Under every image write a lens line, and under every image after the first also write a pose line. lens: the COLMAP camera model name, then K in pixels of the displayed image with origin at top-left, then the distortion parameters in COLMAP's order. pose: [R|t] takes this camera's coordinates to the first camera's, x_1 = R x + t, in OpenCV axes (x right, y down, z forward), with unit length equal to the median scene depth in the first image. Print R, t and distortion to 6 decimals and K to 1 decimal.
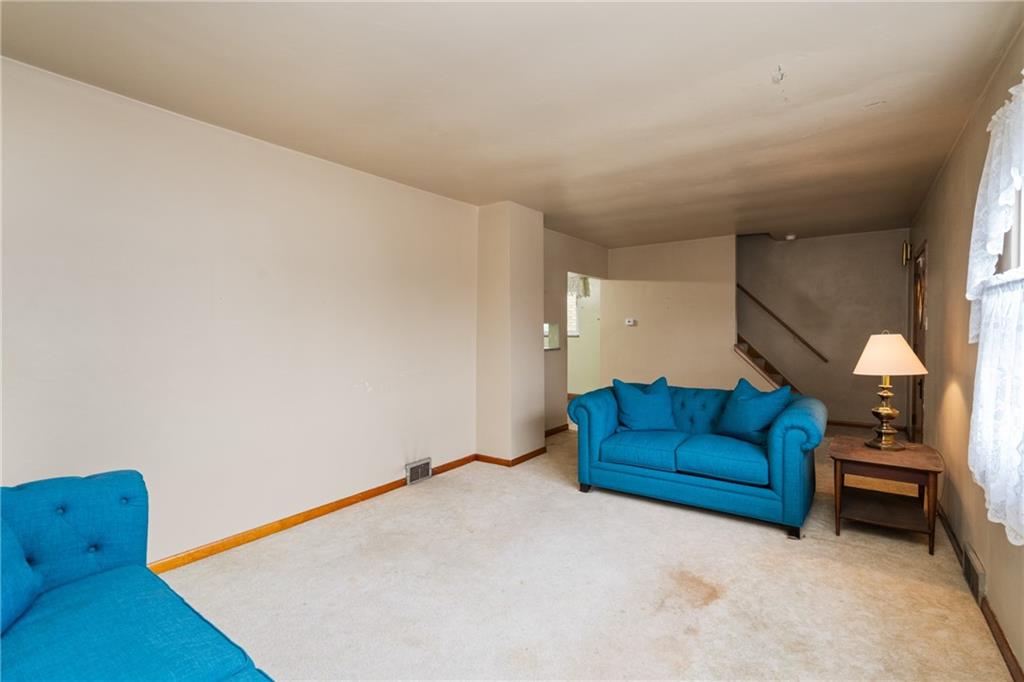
lens RADIAL K [[478.1, 0, 511.0], [0, 478.1, 327.0], [0, 0, 1]] dist [-0.001785, 0.000794]
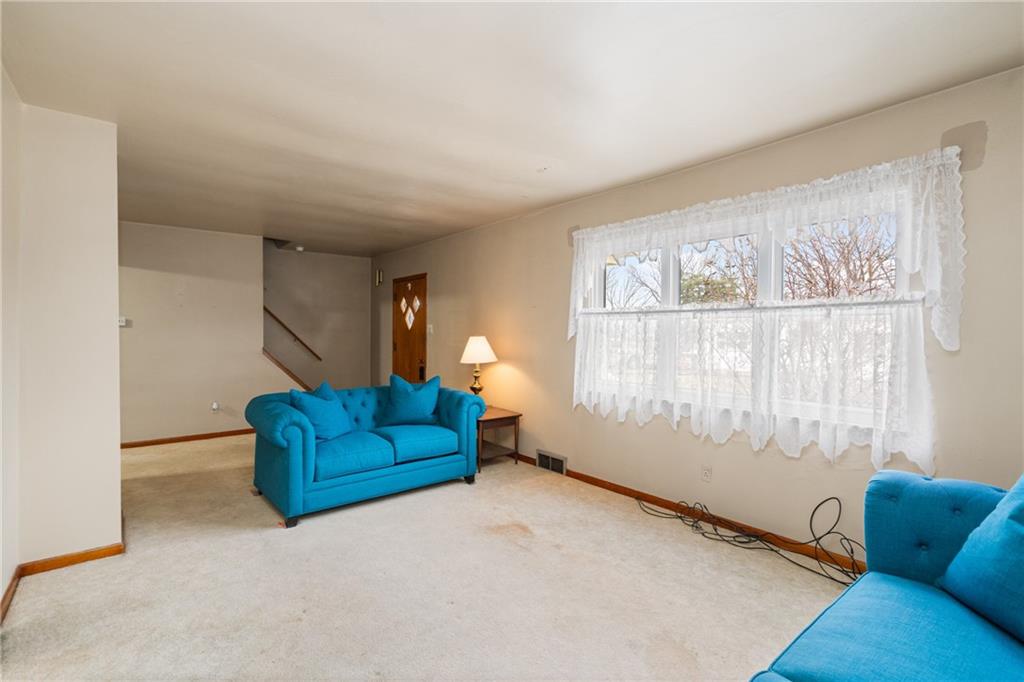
lens RADIAL K [[465.4, 0, 511.3], [0, 465.4, 325.9], [0, 0, 1]] dist [-0.001258, 0.000934]
pose [[0.260524, 0.016148, 0.965332, -0.609724], [-0.009817, 0.999853, -0.014076, 0.001377], [-0.965418, -0.005809, 0.260644, 0.473260]]
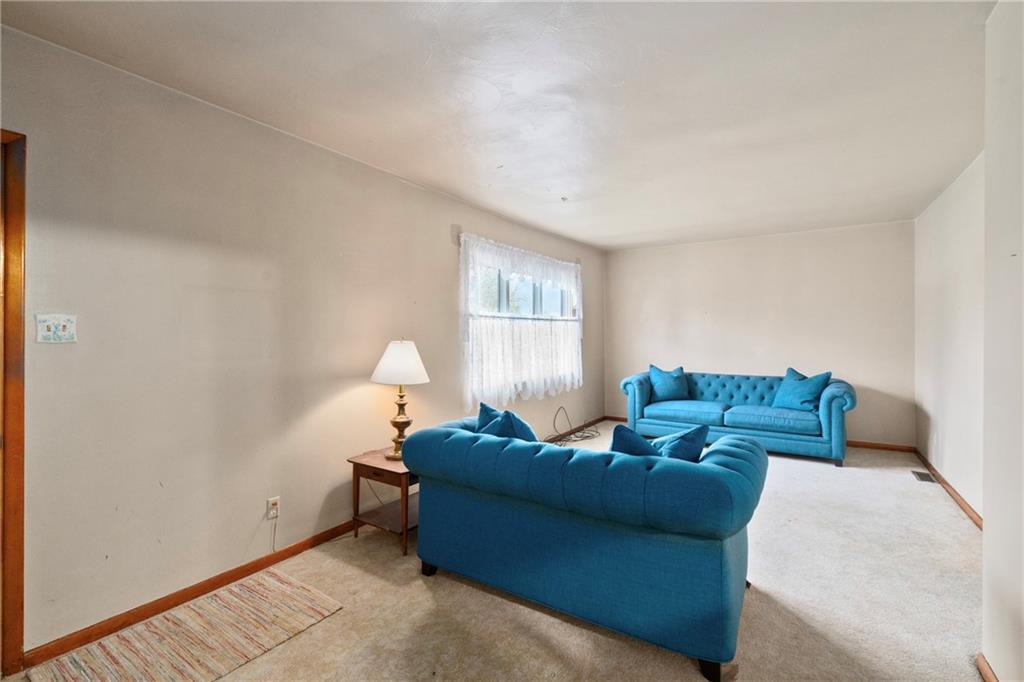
lens RADIAL K [[462.1, 0, 508.4], [0, 462.1, 335.9], [0, 0, 1]] dist [-0.002821, 0.001213]
pose [[-0.999036, 0.009465, -0.042873, 0.527057], [0.009471, 0.999955, 0.000082, 0.005530], [0.042872, -0.000324, -0.999081, 1.822364]]
